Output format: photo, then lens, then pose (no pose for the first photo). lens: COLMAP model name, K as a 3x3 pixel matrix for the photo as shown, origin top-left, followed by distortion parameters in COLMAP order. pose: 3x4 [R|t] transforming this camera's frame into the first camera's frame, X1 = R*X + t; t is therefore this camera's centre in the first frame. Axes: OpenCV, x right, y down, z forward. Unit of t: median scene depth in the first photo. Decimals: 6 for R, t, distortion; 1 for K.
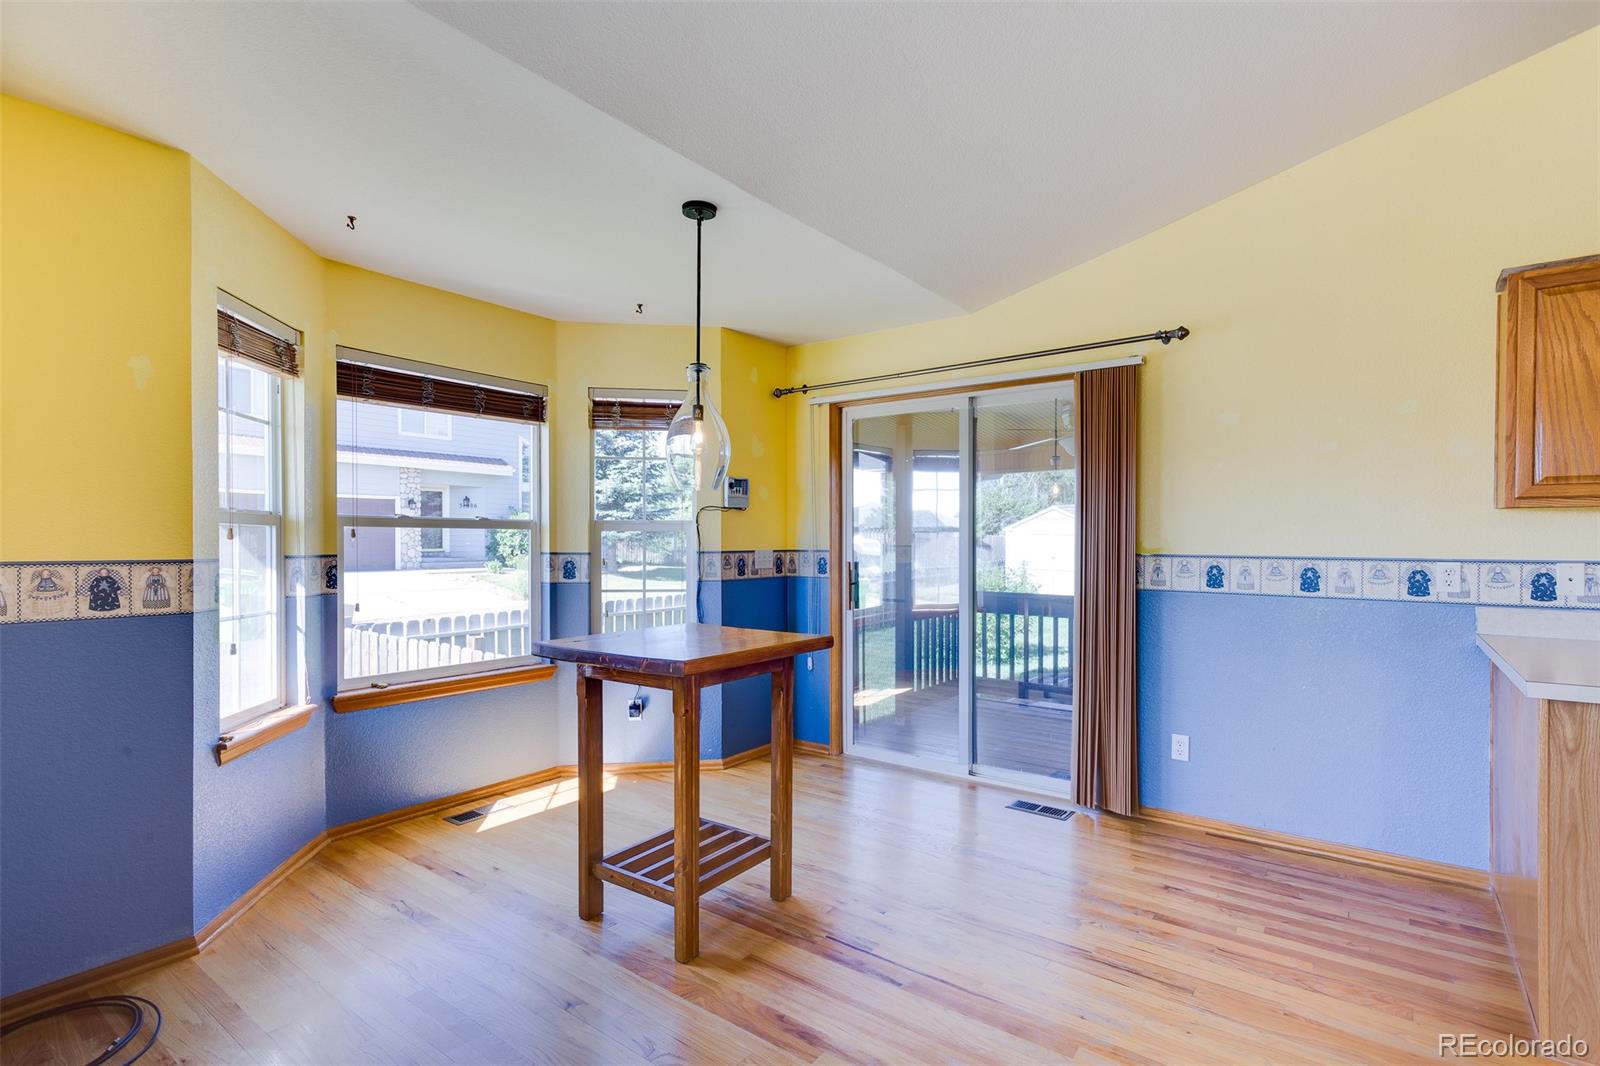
lens RADIAL K [[766.4, 0, 800.6], [0, 766.4, 548.0], [0, 0, 1]] dist [-0.006840, 0.003178]
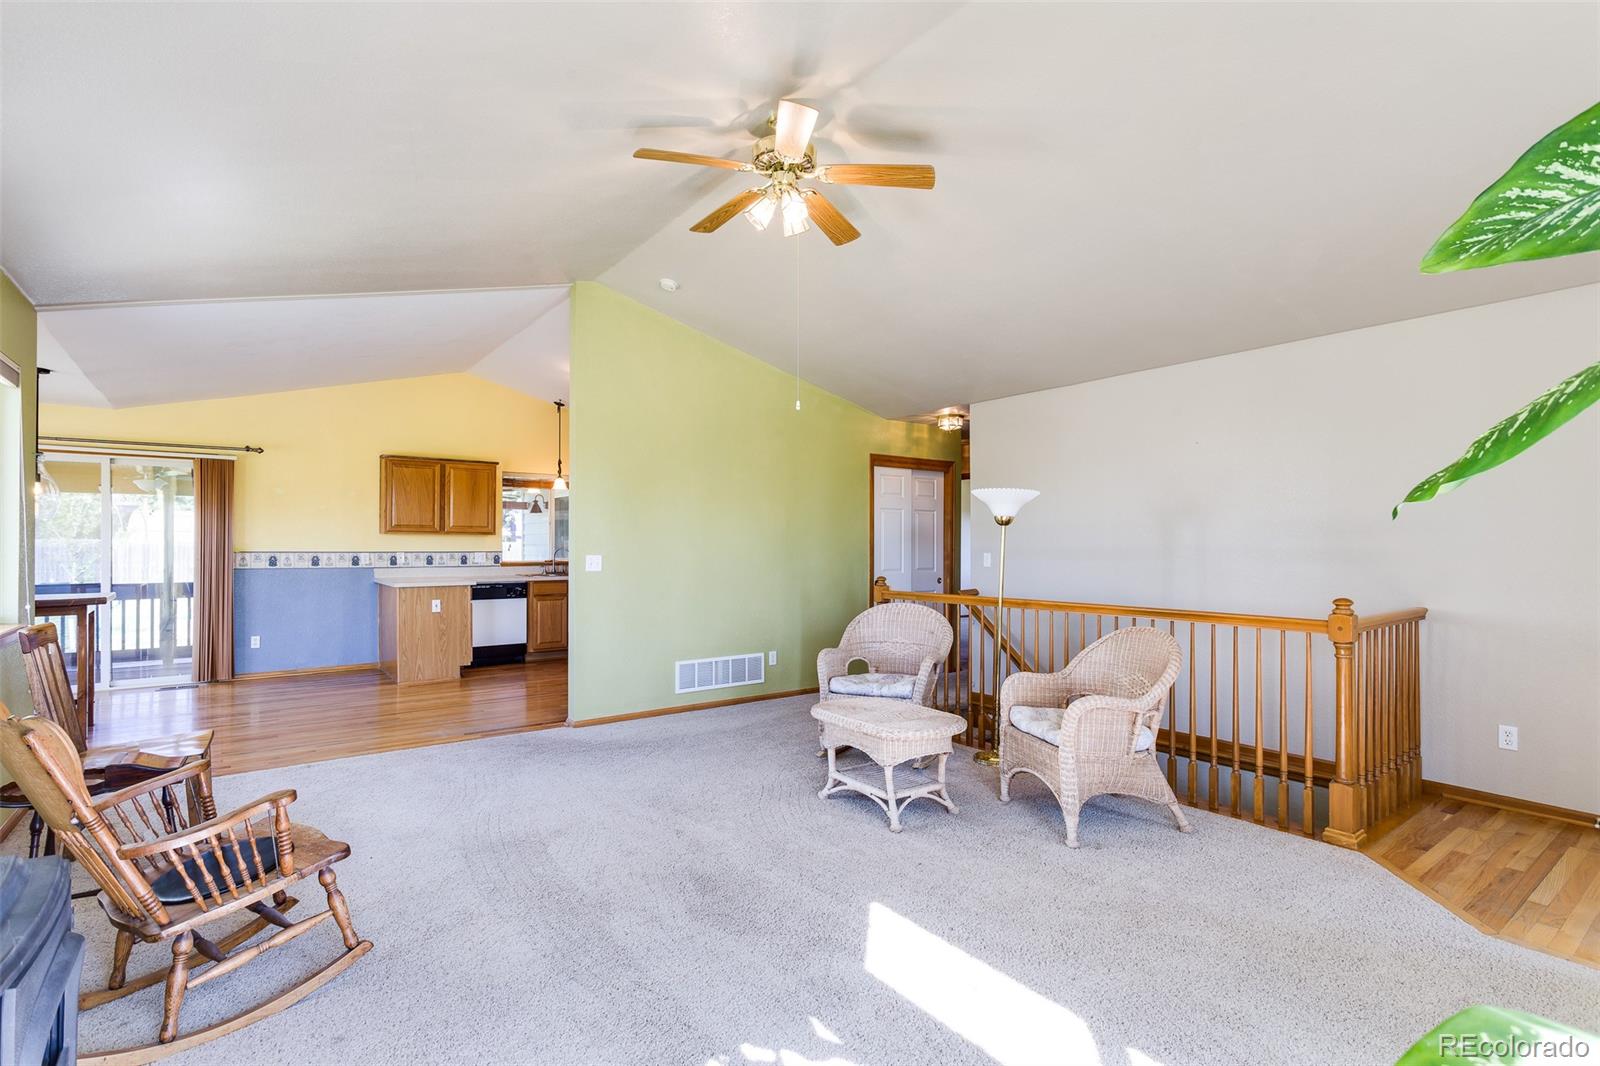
lens RADIAL K [[766.4, 0, 809.2], [0, 766.4, 537.8], [0, 0, 1]] dist [-0.006840, 0.003178]
pose [[0.265903, 0.006727, 0.963976, -1.366494], [0.009946, 0.999903, -0.009721, 0.007278], [-0.963949, 0.012172, 0.265810, -1.257881]]
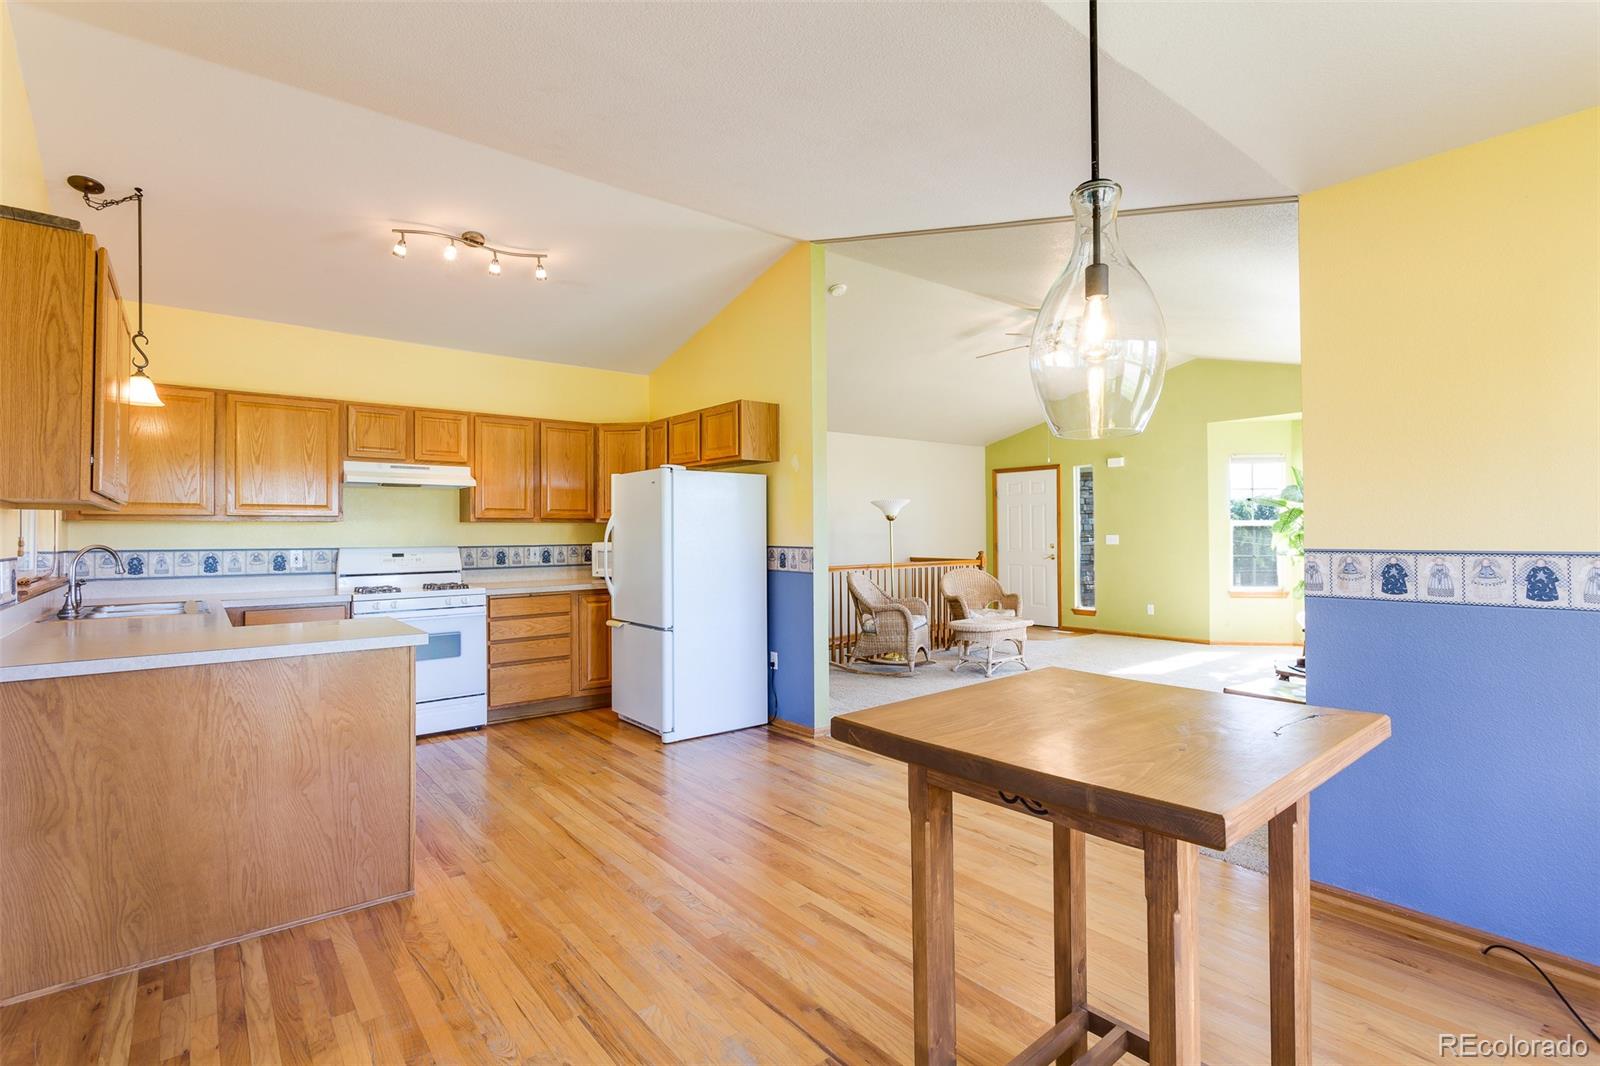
lens RADIAL K [[766.4, 0, 806.4], [0, 766.4, 527.2], [0, 0, 1]] dist [-0.006840, 0.003178]
pose [[-0.971691, 0.006634, 0.236162, -0.061390], [0.007207, 0.999973, 0.001563, -0.016632], [-0.236145, 0.003221, -0.971712, 1.457772]]
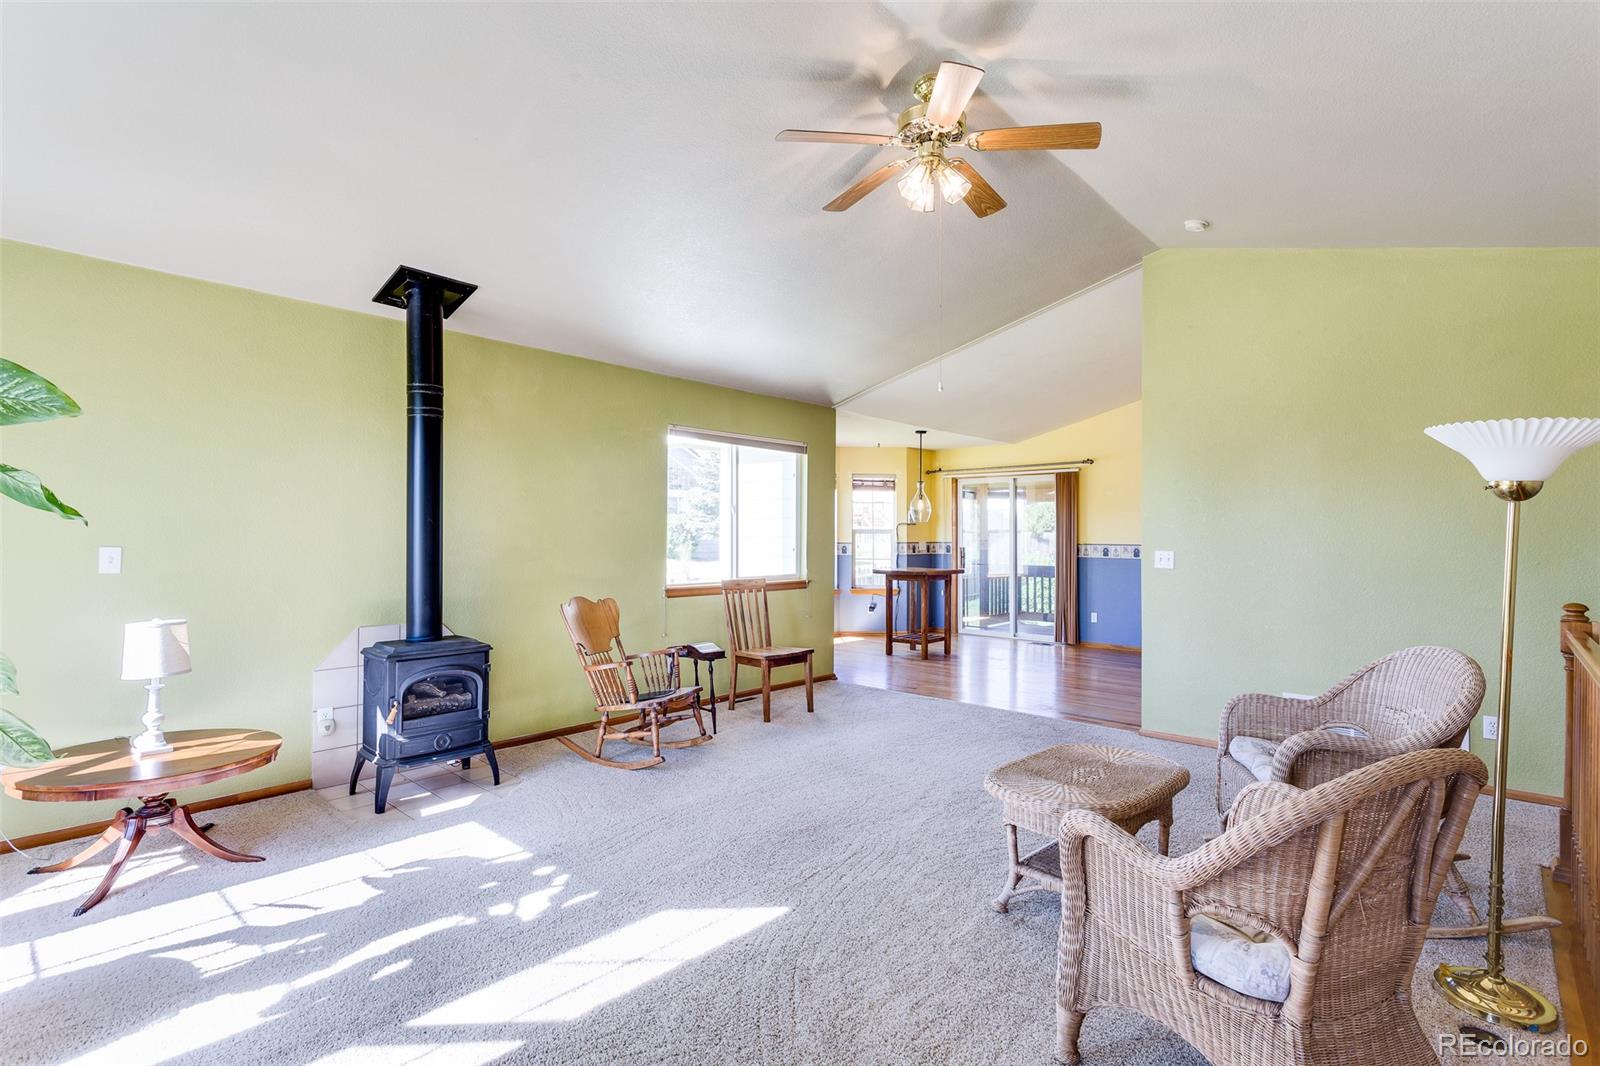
lens RADIAL K [[766.4, 0, 801.2], [0, 766.4, 527.2], [0, 0, 1]] dist [-0.006840, 0.003178]
pose [[0.996204, 0.002651, -0.087014, -0.324620], [-0.004566, 0.999752, -0.021814, 0.015565], [0.086934, 0.022128, 0.995968, -2.014210]]
